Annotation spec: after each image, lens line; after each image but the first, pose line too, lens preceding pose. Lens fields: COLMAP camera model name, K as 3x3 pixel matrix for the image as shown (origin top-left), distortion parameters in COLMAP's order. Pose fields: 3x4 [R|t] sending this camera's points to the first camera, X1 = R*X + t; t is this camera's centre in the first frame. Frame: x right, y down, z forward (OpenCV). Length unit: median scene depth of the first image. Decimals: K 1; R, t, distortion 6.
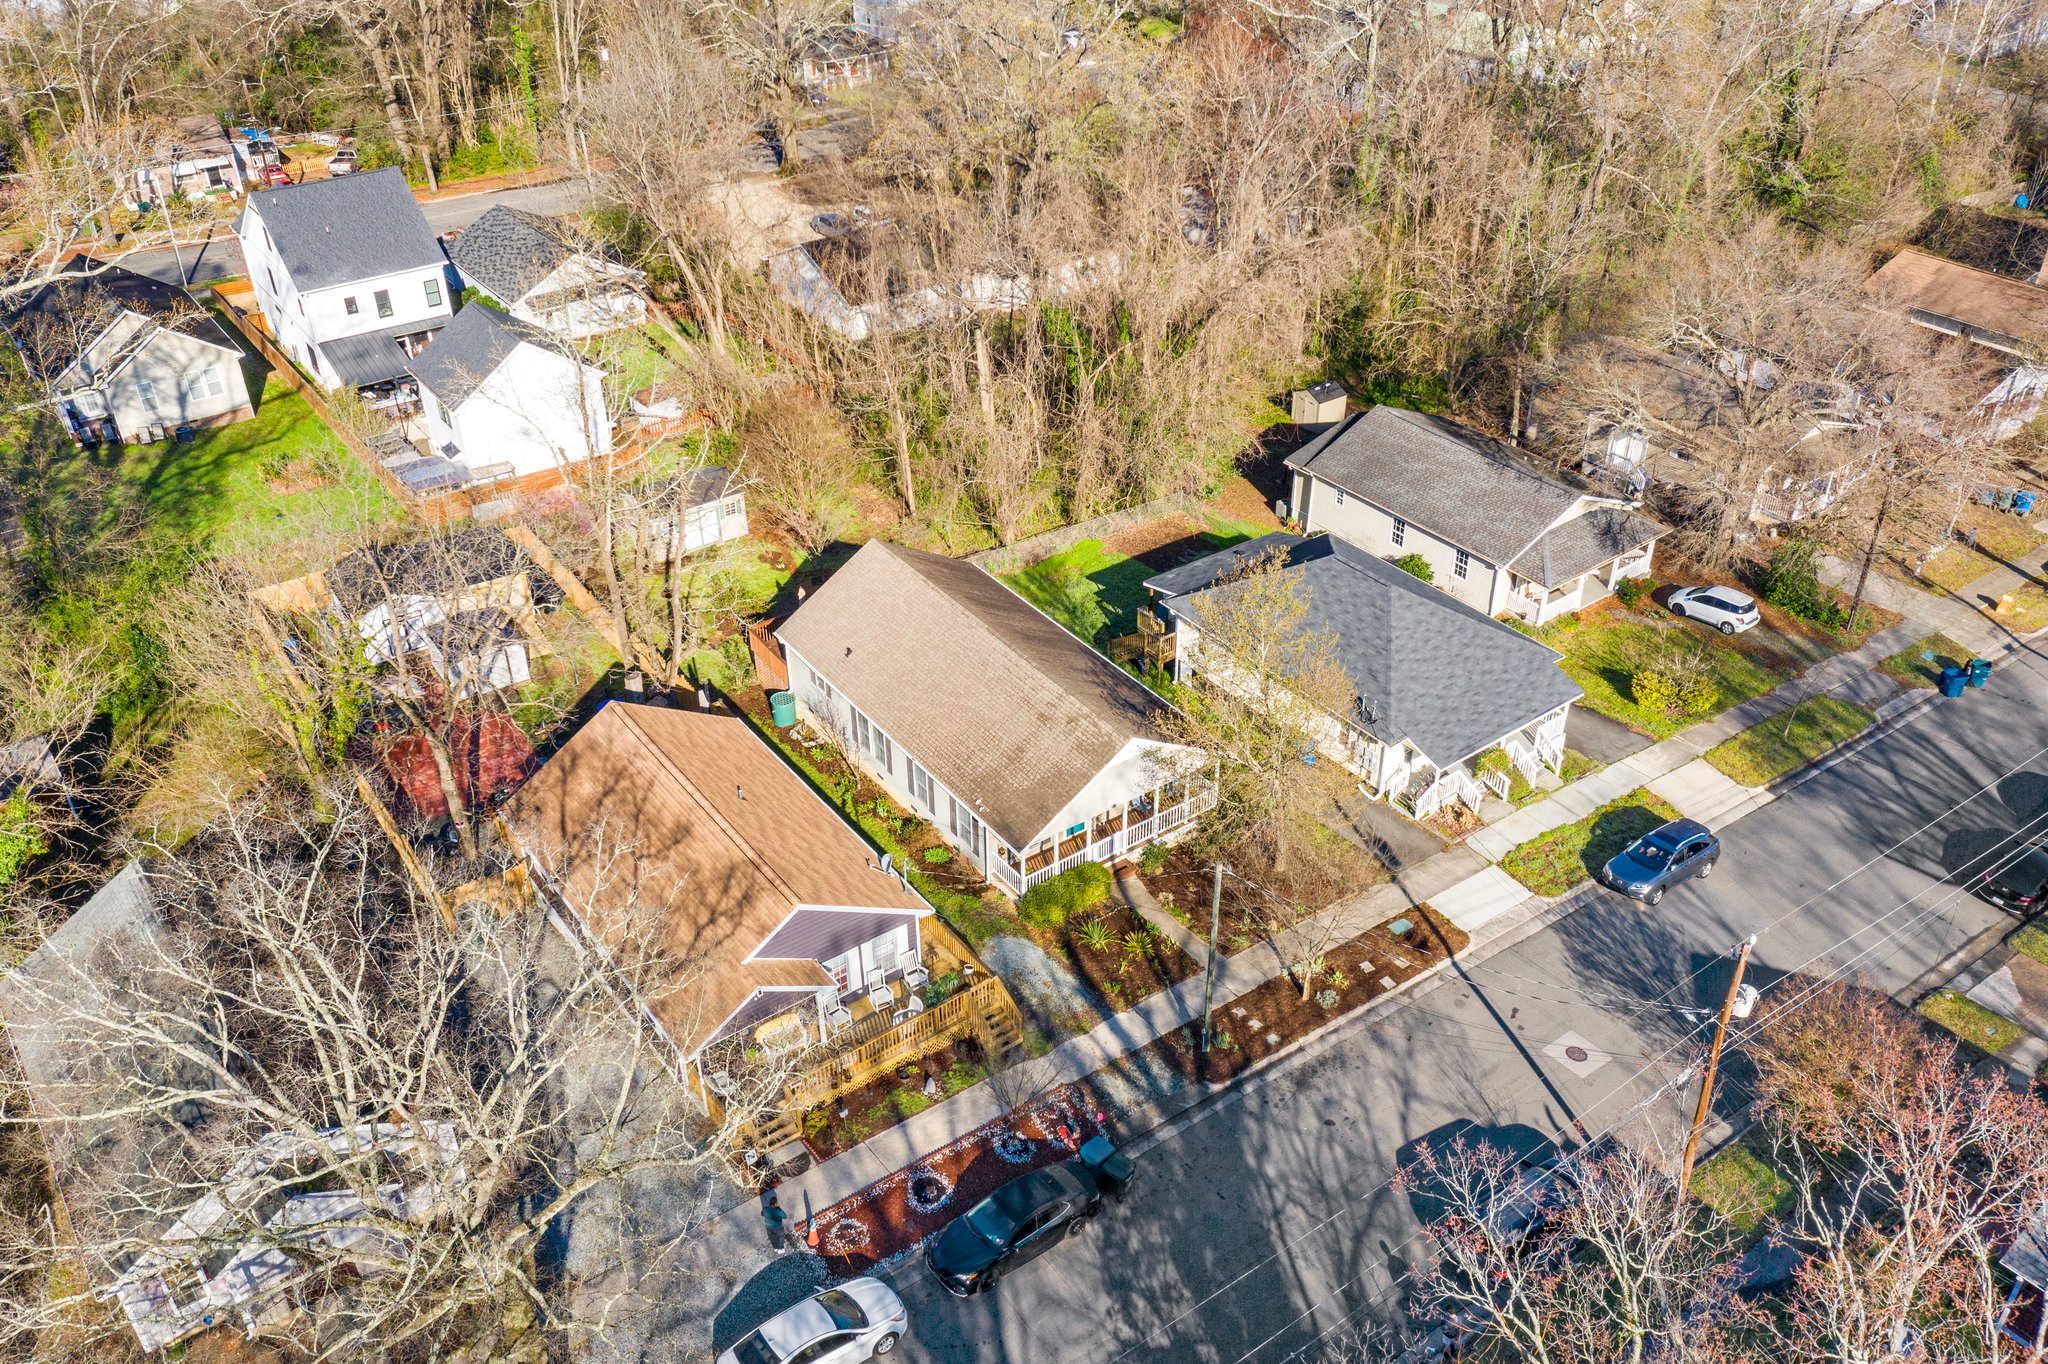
lens RADIAL K [[1615.7, 0, 1027.7], [0, 1615.7, 704.0], [0, 0, 1]] dist [0.004495, 0.005716]
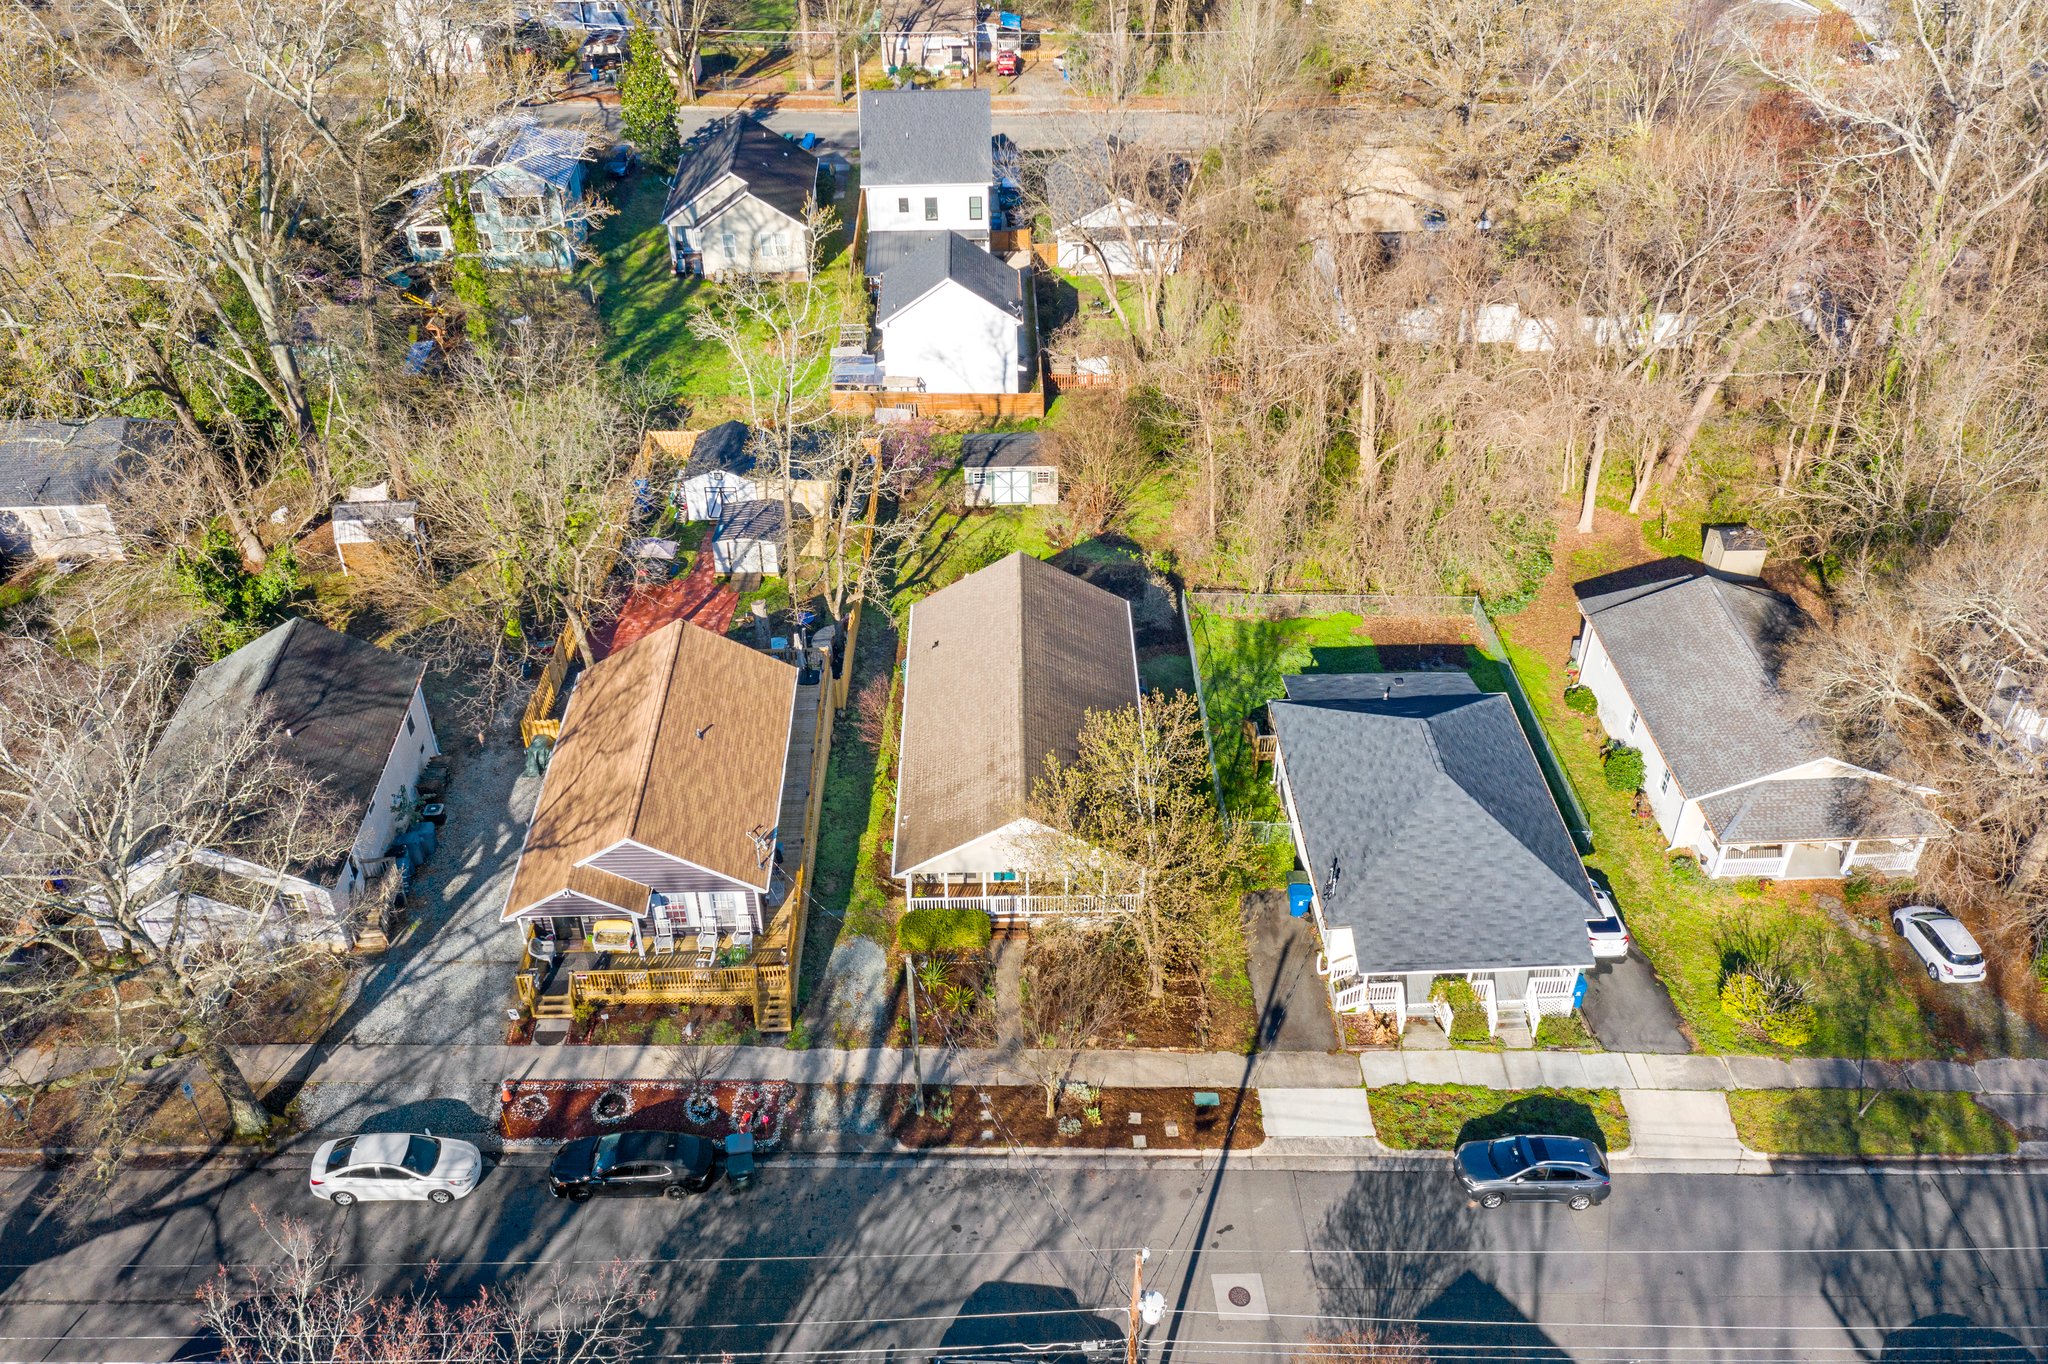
lens RADIAL K [[1627.8, 0, 1024.0], [0, 1627.8, 682.0], [0, 0, 1]] dist [0.001520, -0.005087]
pose [[0.827763, 0.345451, -0.442123, 0.487455], [-0.321824, 0.937802, 0.130216, -0.192645], [0.459607, 0.034498, 0.887452, 0.062016]]
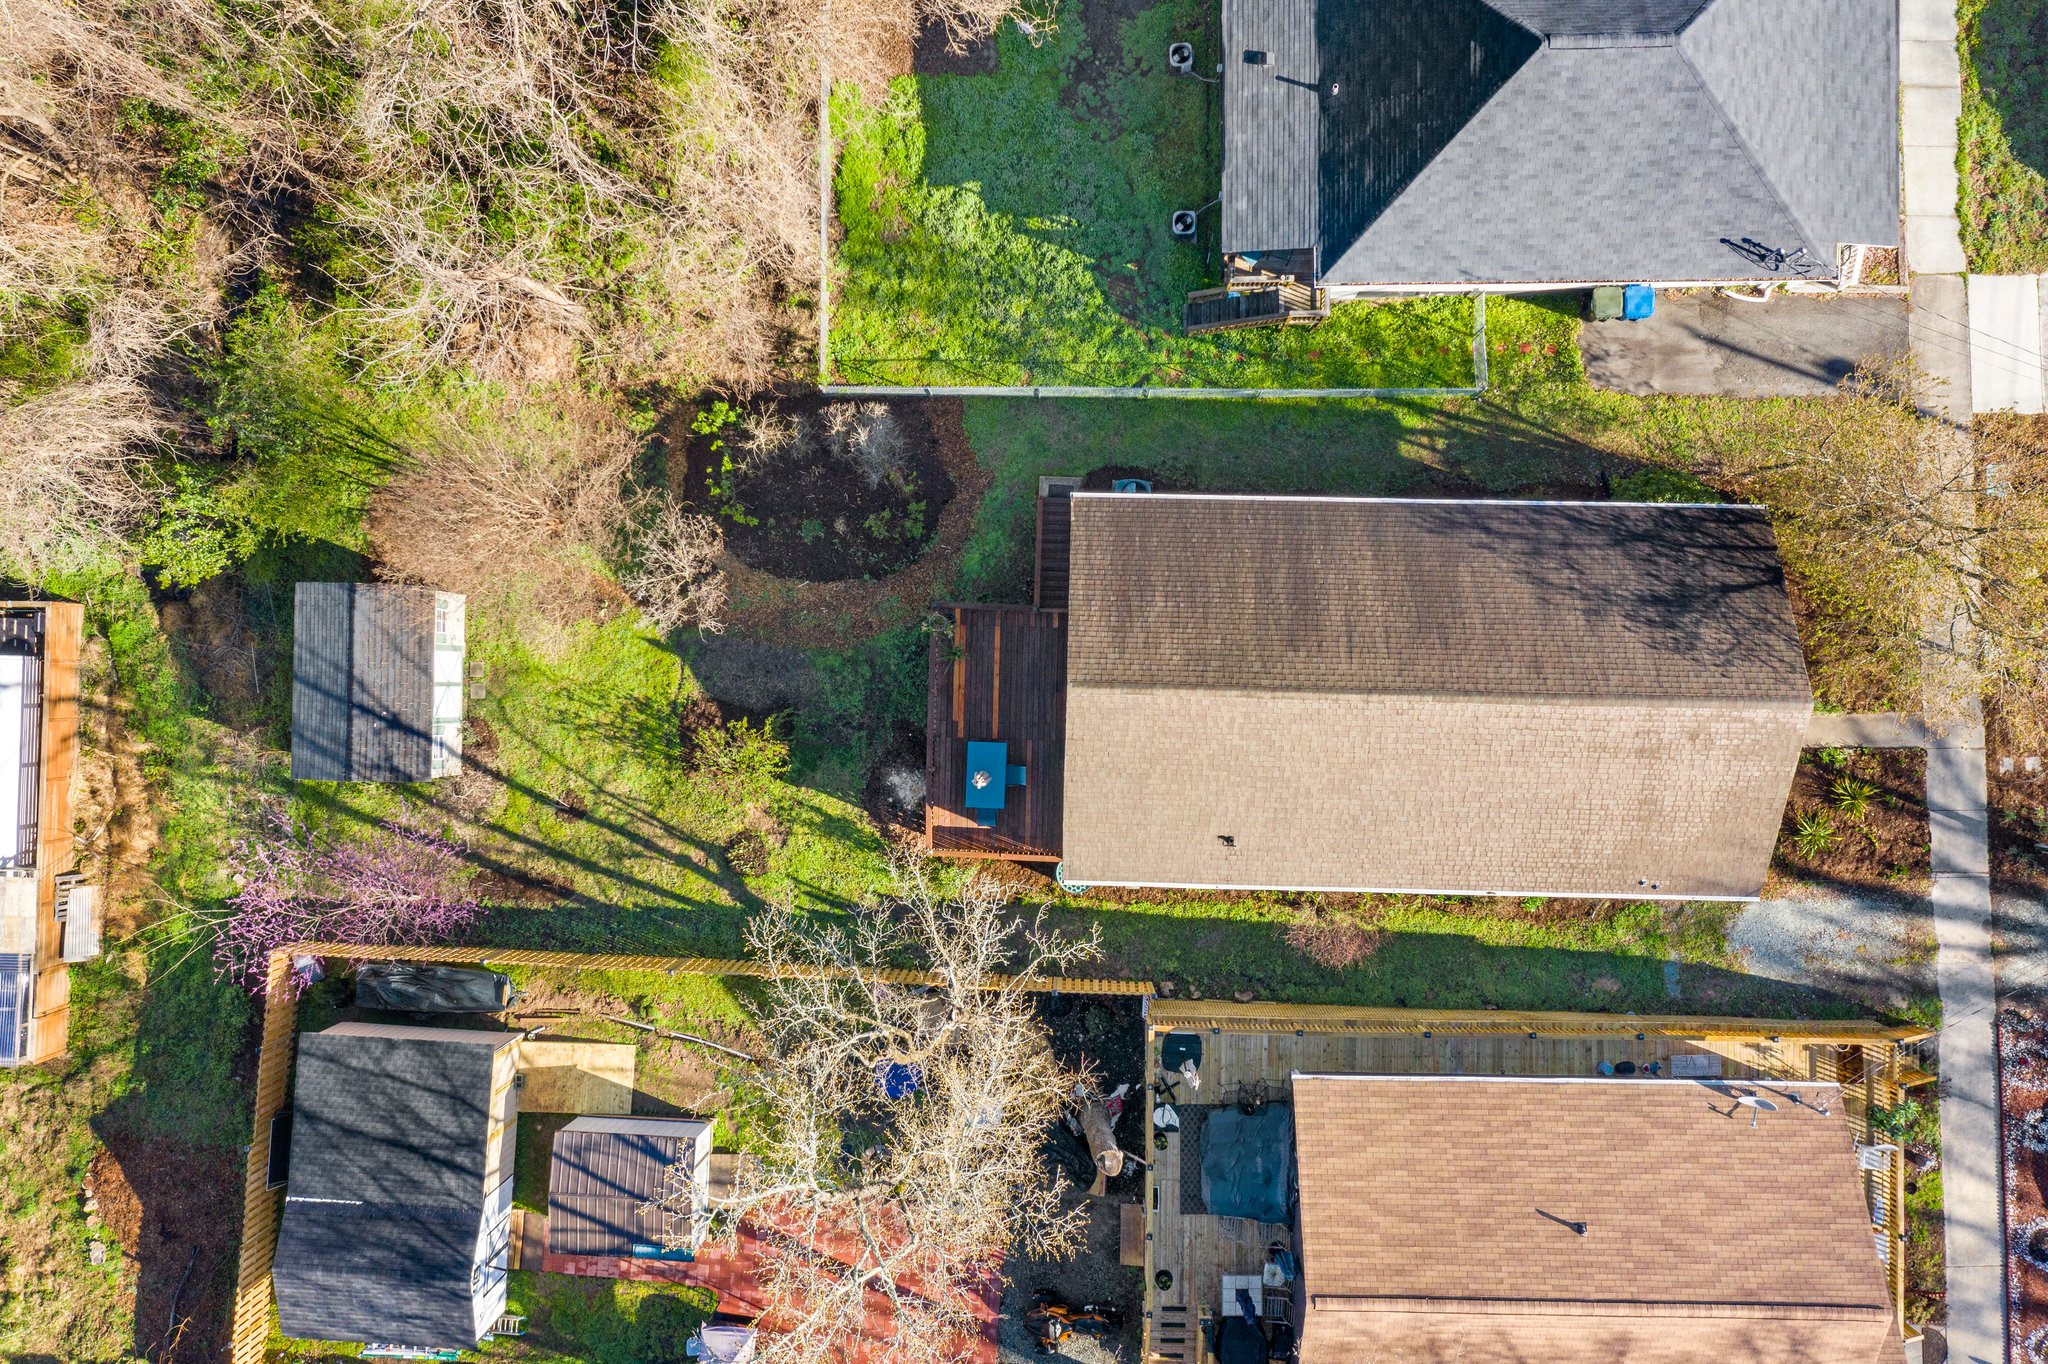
lens RADIAL K [[1615.7, 0, 1027.7], [0, 1615.7, 704.0], [0, 0, 1]] dist [0.004495, 0.005716]
pose [[0.591166, -0.806516, 0.007419, -0.130746], [0.471820, 0.353269, 0.807829, -0.661324], [-0.654147, -0.474061, 0.589370, 0.794090]]
